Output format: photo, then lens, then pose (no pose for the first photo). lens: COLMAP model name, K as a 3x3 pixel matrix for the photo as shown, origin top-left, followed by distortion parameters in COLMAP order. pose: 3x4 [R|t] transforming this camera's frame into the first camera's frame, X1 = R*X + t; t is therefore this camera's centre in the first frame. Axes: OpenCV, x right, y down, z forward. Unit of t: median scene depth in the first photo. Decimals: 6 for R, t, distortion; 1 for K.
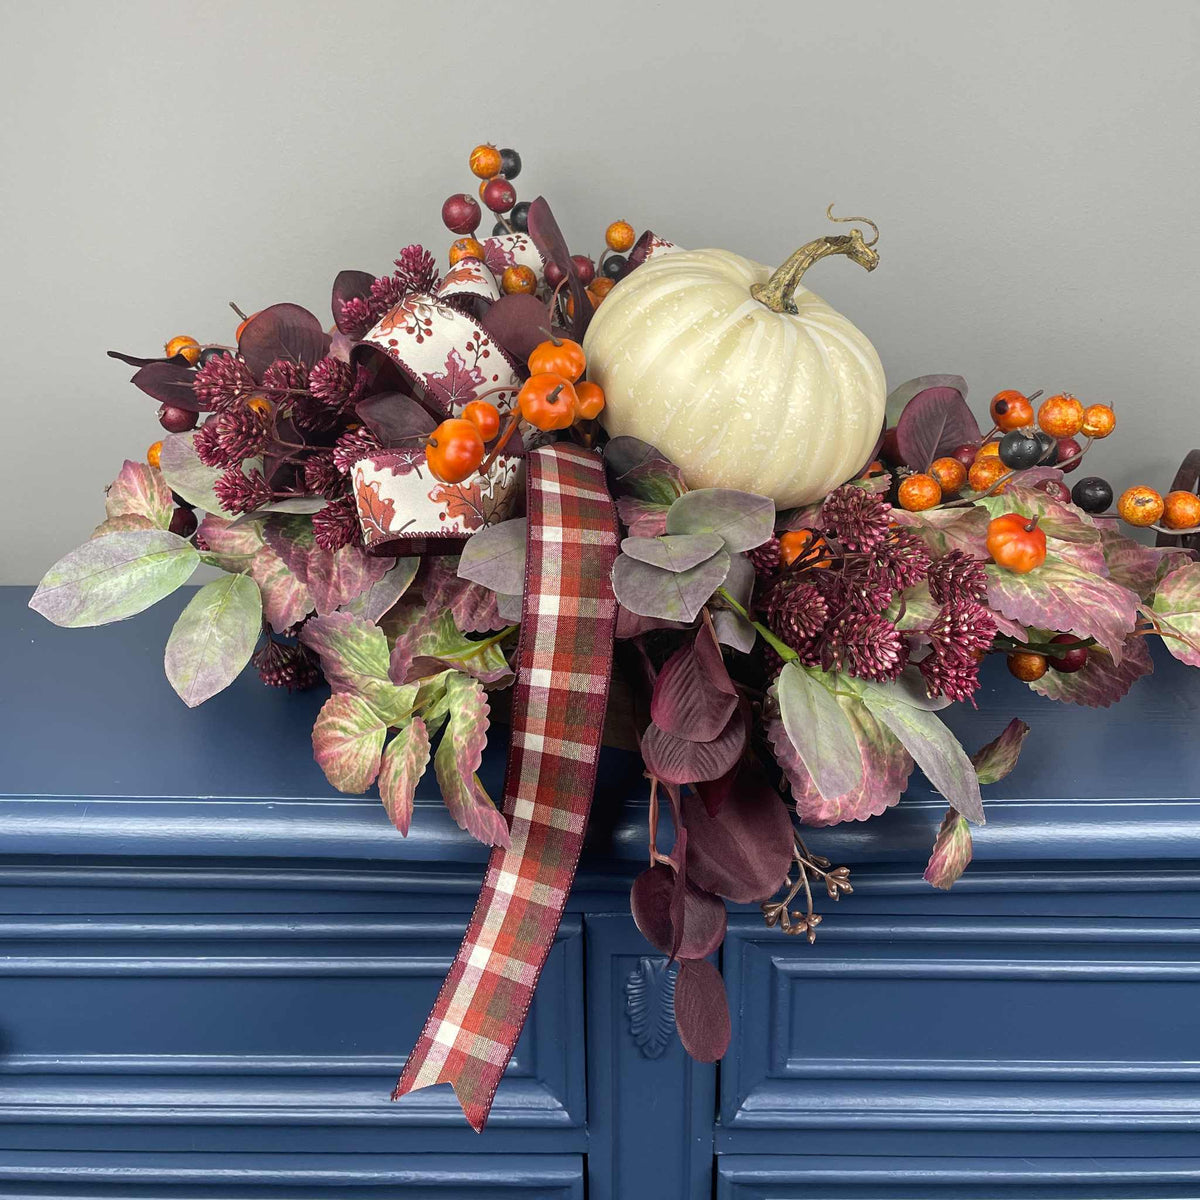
lens RADIAL K [[1206.7, 0, 600.9], [0, 1206.7, 518.7], [0, 0, 1]] dist [0.158312, -0.485554]
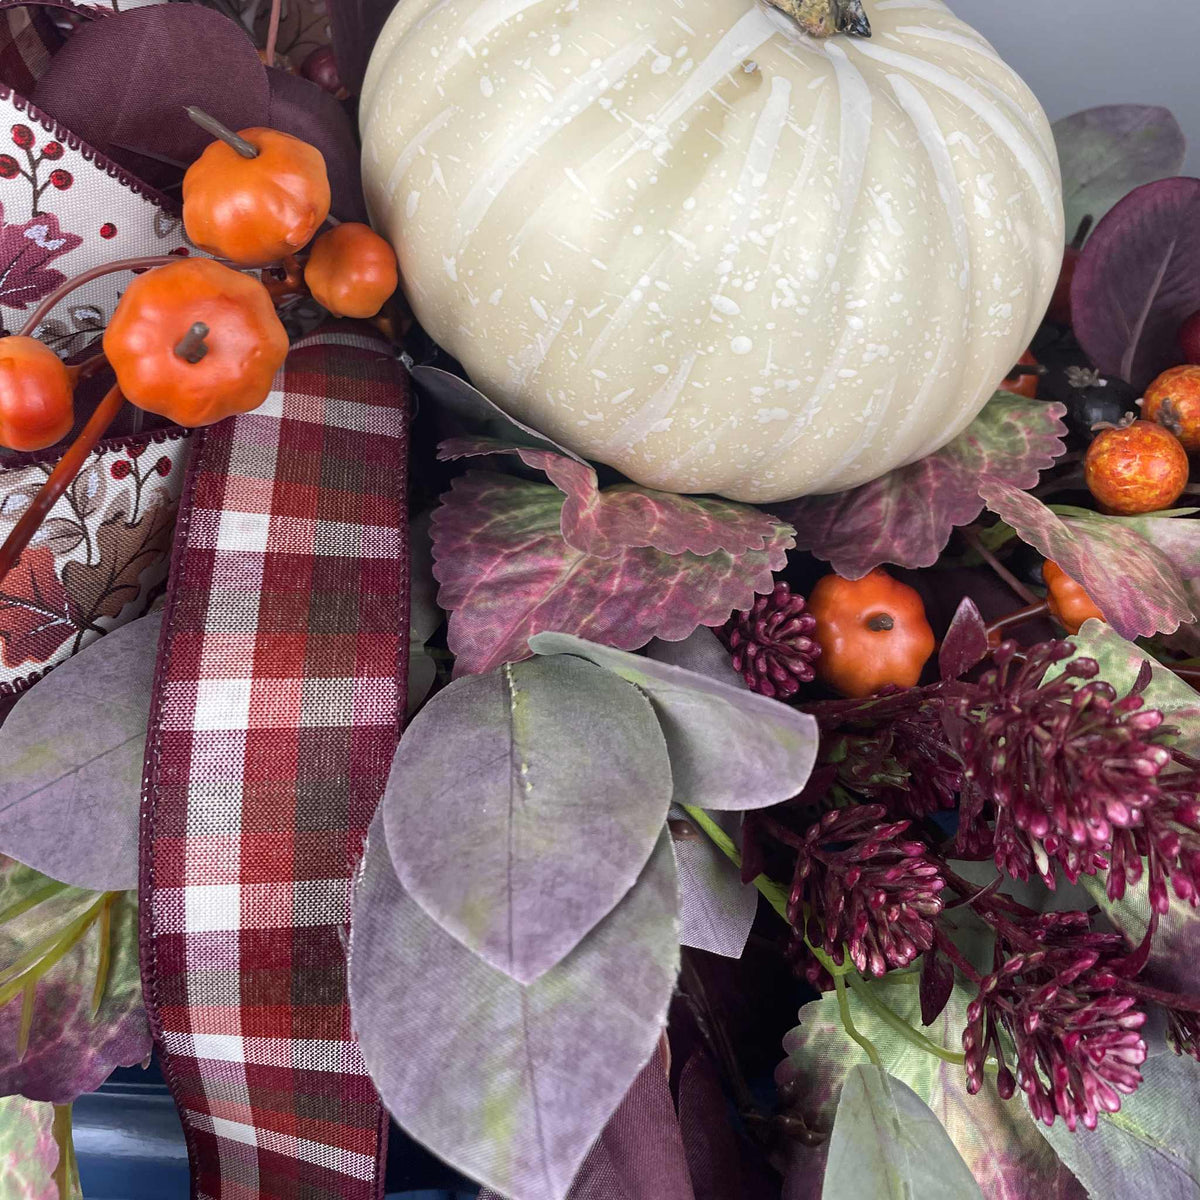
lens RADIAL K [[1223.3, 0, 605.4], [0, 1223.3, 404.5], [0, 0, 1]] dist [0.074814, -0.123991]
pose [[0.999848, -0.017420, 0.000839, 0.075708], [0.016737, 0.971952, 0.234582, -0.156472], [-0.004902, -0.234533, 0.972096, 0.606048]]
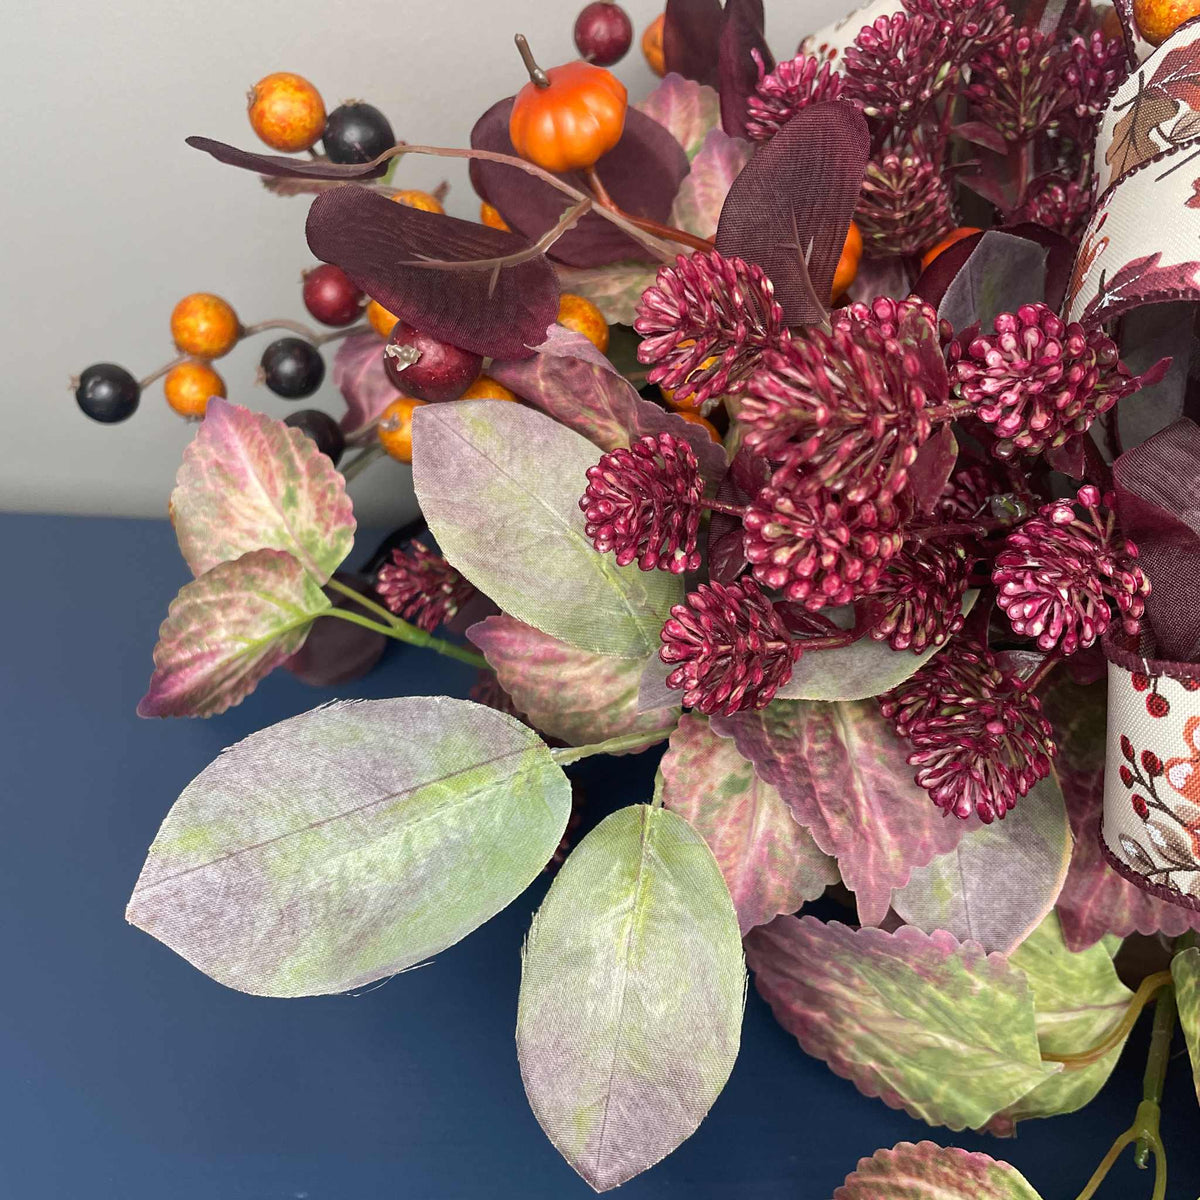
lens RADIAL K [[1232.0, 0, 600.6], [0, 1232.0, 594.7], [0, 0, 1]] dist [0.075499, -0.150421]
pose [[0.977961, 0.028180, 0.206875, -0.421670], [-0.089347, 0.952025, 0.292686, -0.148660], [-0.188703, -0.304719, 0.933562, 0.674239]]
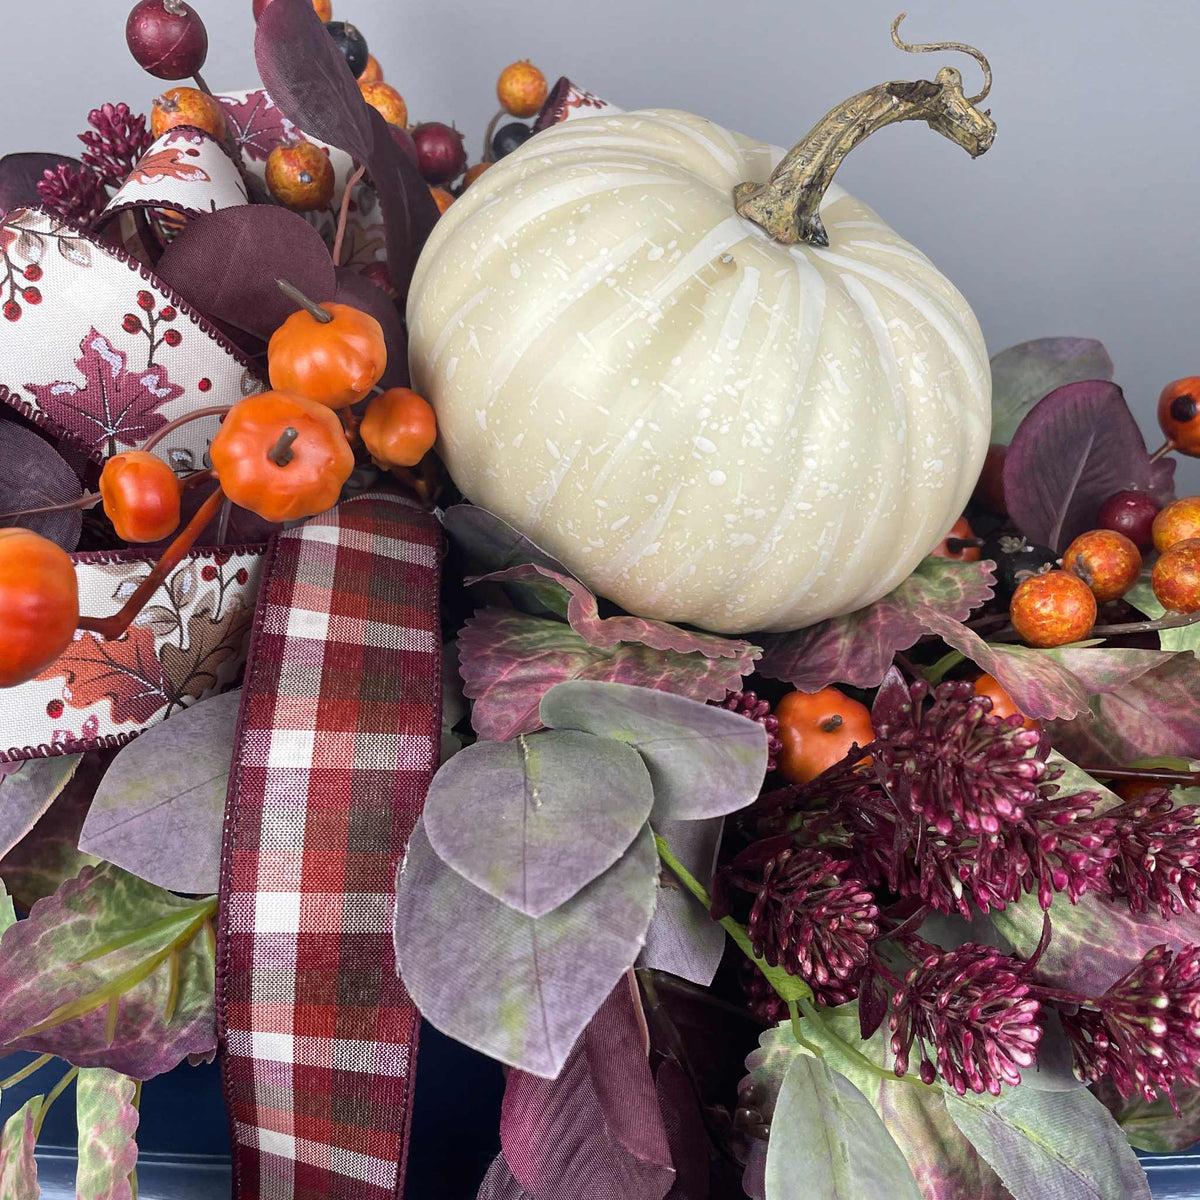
lens RADIAL K [[1215.1, 0, 590.0], [0, 1215.1, 606.0], [0, 0, 1]] dist [0.090198, -0.160928]
pose [[0.999952, 0.002054, -0.009575, 0.074495], [-0.000503, 0.987248, 0.159191, -0.109447], [0.009780, -0.159179, 0.987201, 0.510507]]
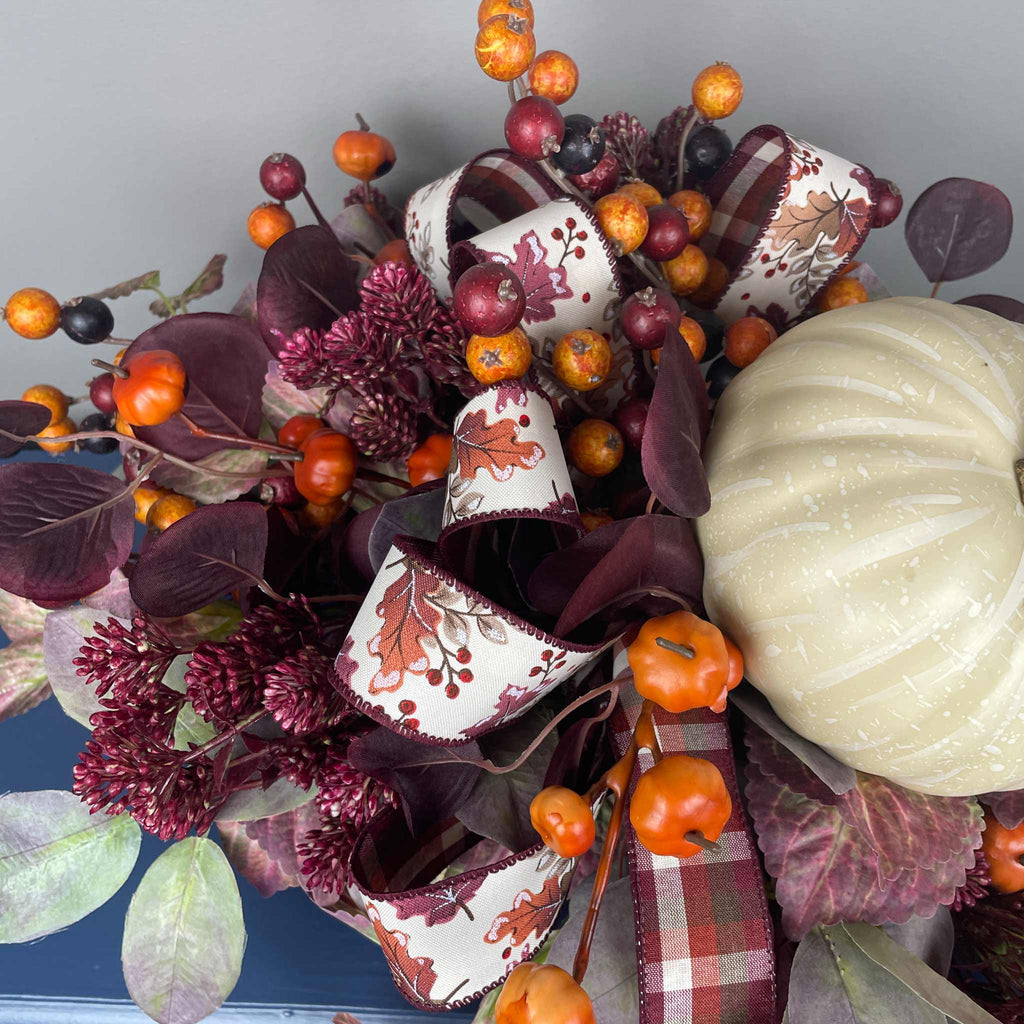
lens RADIAL K [[1040.1, 0, 520.7], [0, 1040.1, 502.6], [0, 0, 1]] dist [0.101584, -0.203000]
pose [[0.999891, -0.013115, 0.006840, -0.117045], [0.006967, 0.825502, 0.564357, -0.485611], [-0.013048, -0.564248, 0.825503, 0.634095]]
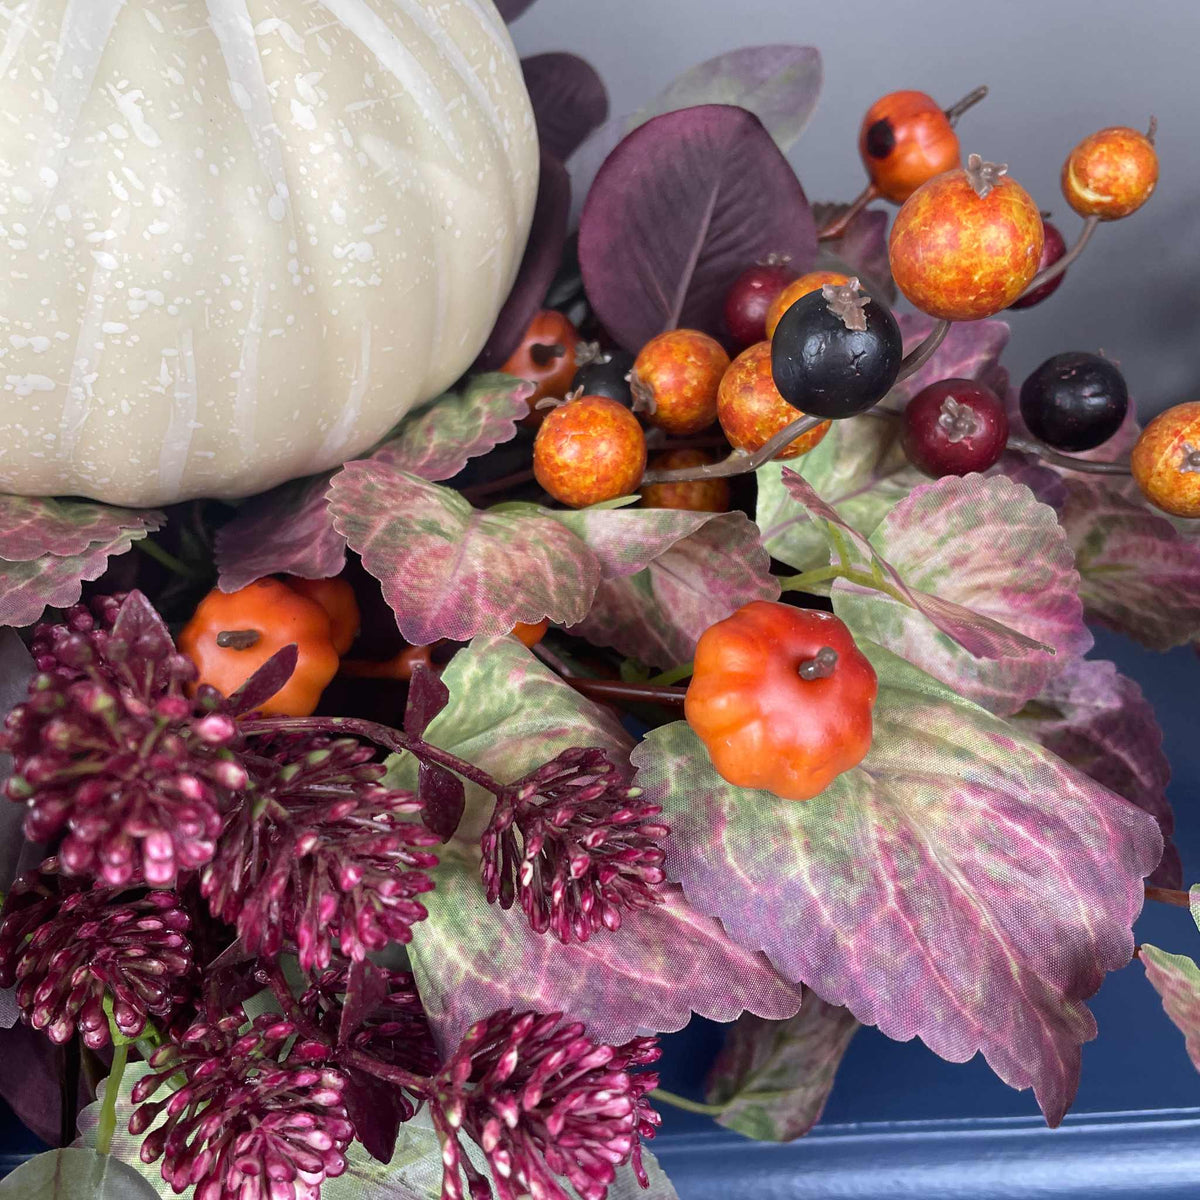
lens RADIAL K [[1238.7, 0, 600.4], [0, 1238.7, 602.7], [0, 0, 1]] dist [0.070095, -0.139643]
pose [[0.998824, -0.042375, -0.023558, 0.285535], [0.047797, 0.942083, 0.331956, -0.105917], [0.008127, -0.332692, 0.943001, 0.667004]]
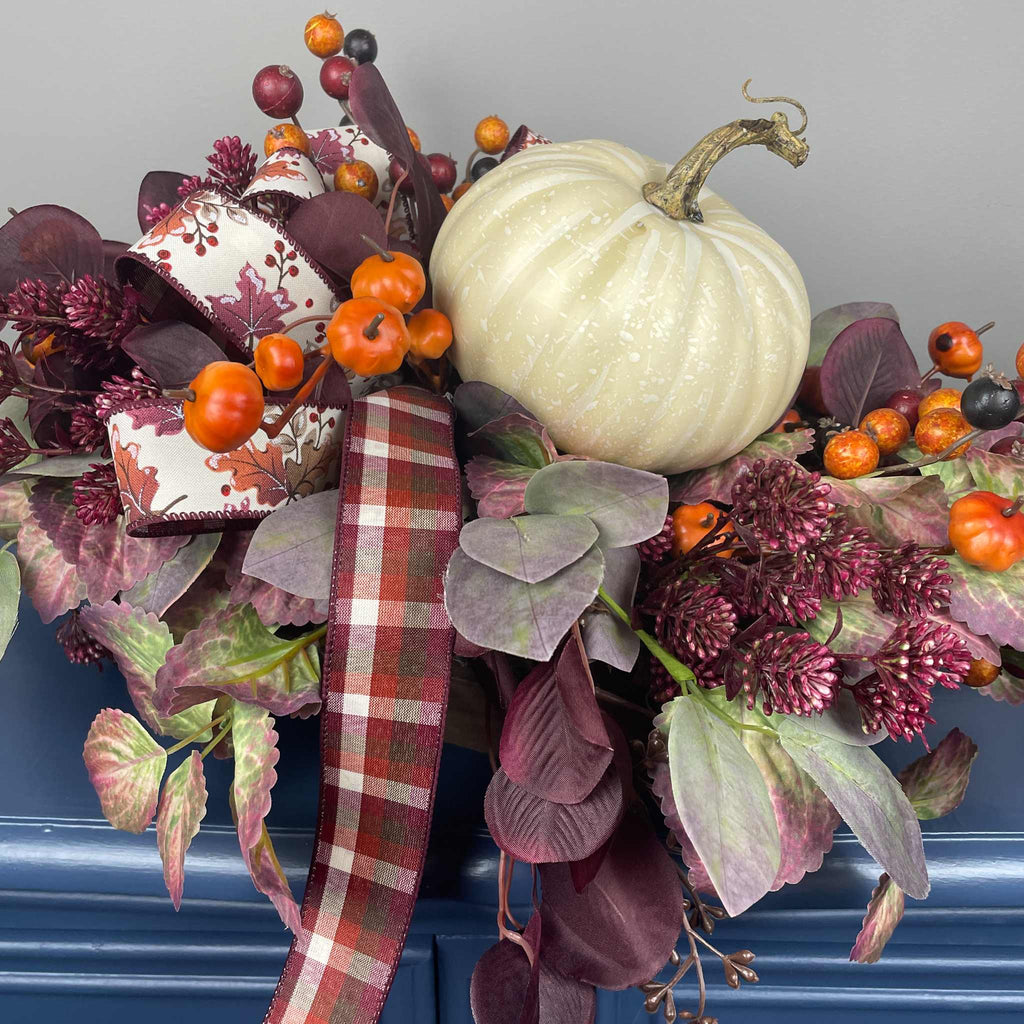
lens RADIAL K [[1030.7, 0, 504.7], [0, 1030.7, 518.4], [0, 0, 1]] dist [0.108658, -0.221262]
pose [[0.999927, 0.007893, -0.009097, 0.045417], [-0.007043, 0.995919, 0.089979, -0.041098], [0.009770, -0.089909, 0.995902, 0.337324]]
